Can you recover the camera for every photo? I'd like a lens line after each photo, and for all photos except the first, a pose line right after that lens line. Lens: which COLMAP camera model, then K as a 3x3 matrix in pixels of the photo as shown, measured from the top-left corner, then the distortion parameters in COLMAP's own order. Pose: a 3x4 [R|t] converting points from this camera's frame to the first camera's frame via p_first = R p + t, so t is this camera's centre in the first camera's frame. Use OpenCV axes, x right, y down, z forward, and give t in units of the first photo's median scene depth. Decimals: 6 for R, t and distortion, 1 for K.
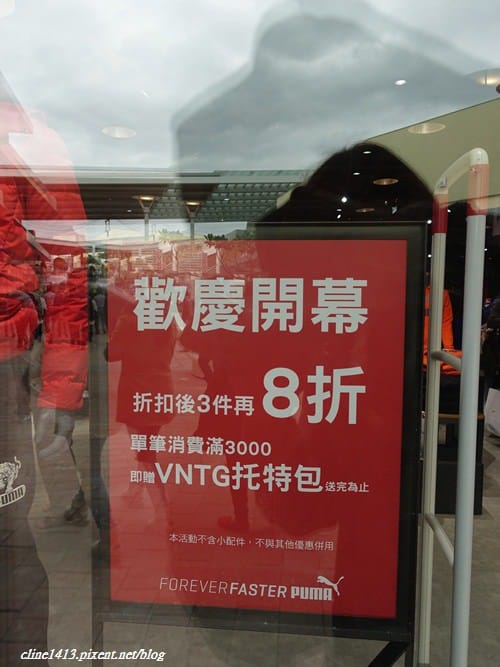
lens RADIAL K [[510.0, 0, 250.4], [0, 510.0, 332.7], [0, 0, 1]] dist [-0.006674, -0.000831]
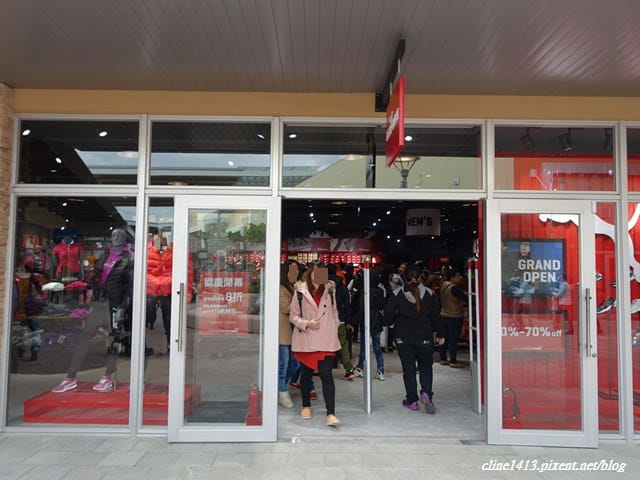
lens RADIAL K [[489.4, 0, 319.8], [0, 489.4, 237.3], [0, 0, 1]] dist [-0.006674, -0.000831]
pose [[0.995369, 0.011858, 0.095398, 0.582798], [0.001674, 0.990073, -0.140541, 0.242637], [-0.096118, 0.140050, 0.985468, -5.037599]]
